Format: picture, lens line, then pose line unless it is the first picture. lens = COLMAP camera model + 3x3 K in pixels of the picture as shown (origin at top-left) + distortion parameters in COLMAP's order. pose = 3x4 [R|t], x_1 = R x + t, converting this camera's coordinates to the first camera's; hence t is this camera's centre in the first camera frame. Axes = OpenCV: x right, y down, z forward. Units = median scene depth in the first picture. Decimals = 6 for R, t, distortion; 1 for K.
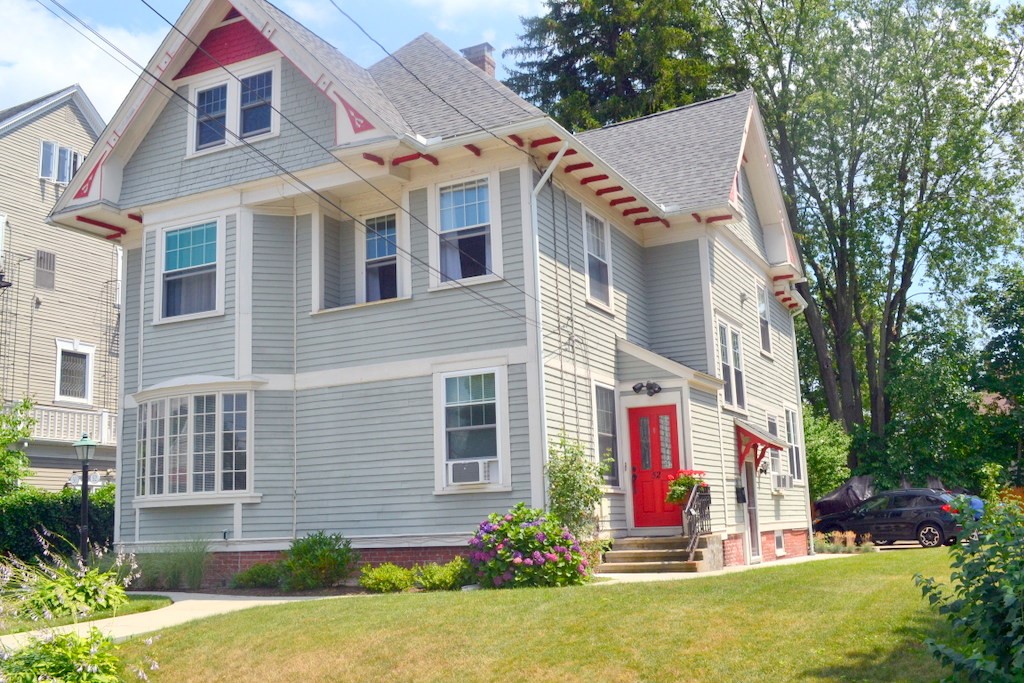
lens RADIAL K [[1027.7, 0, 512.0], [0, 1027.7, 341.5], [0, 0, 1]] dist [-0.051289, -0.001712]
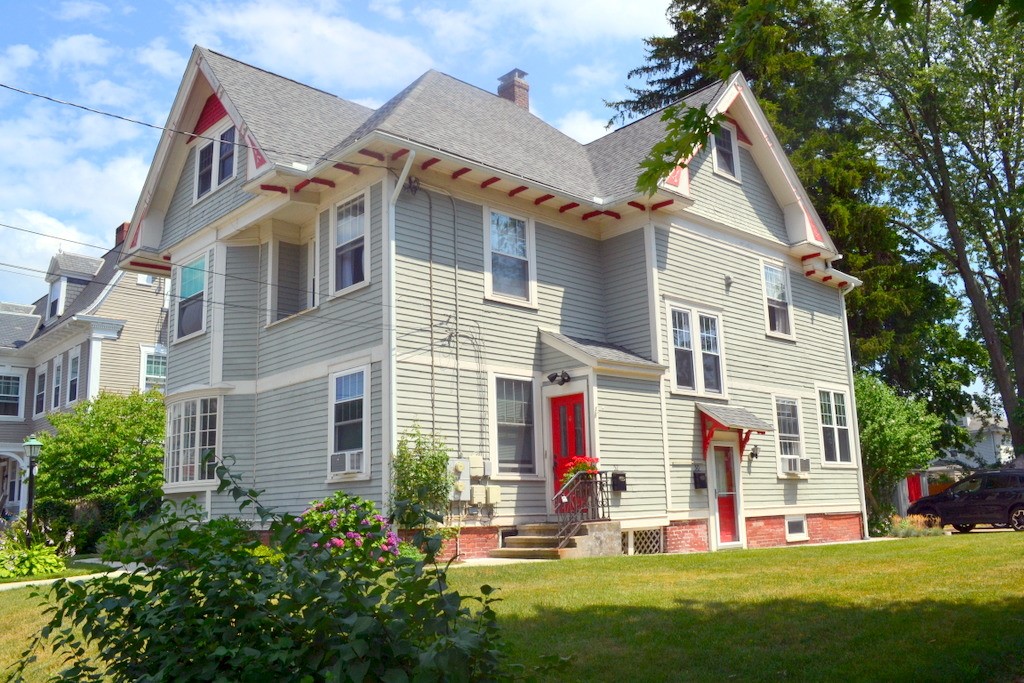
lens RADIAL K [[888.0, 0, 512.0], [0, 888.0, 341.5], [0, 0, 1]] dist [-0.066310, -0.004060]
pose [[0.936756, -0.061035, -0.344621, 0.408351], [0.059691, 0.998111, -0.014518, 0.020064], [0.344856, -0.006971, 0.938630, 0.156508]]
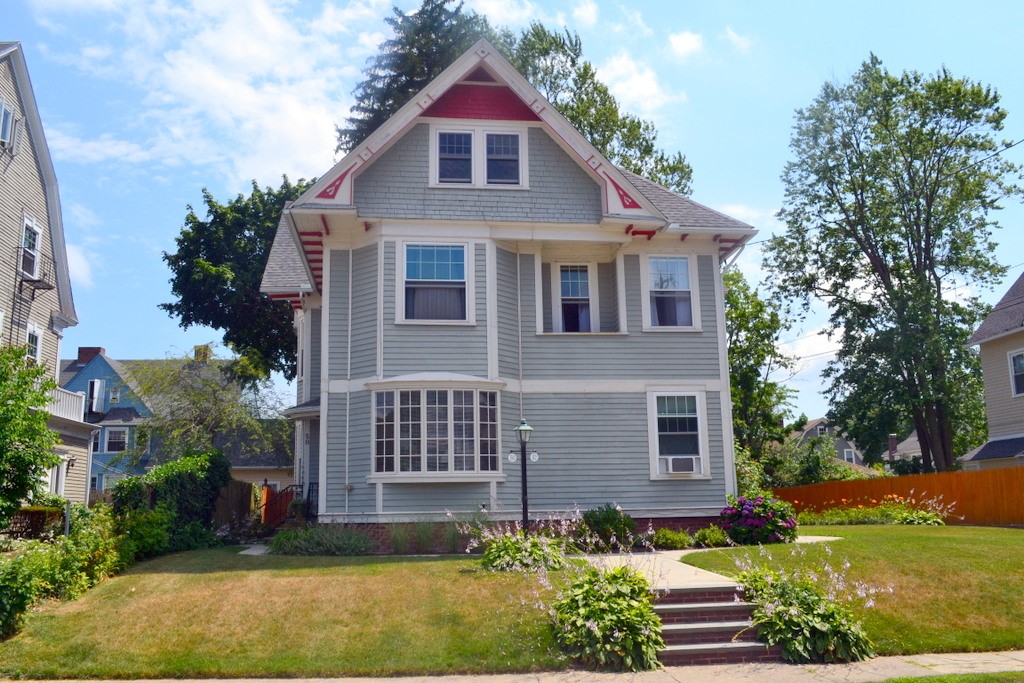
lens RADIAL K [[888.0, 0, 512.0], [0, 888.0, 341.5], [0, 0, 1]] dist [-0.066310, -0.004060]
pose [[0.835398, 0.121971, 0.535942, -0.804991], [-0.109757, 0.992448, -0.054780, 0.045513], [-0.538576, -0.013060, 0.842476, 0.092823]]
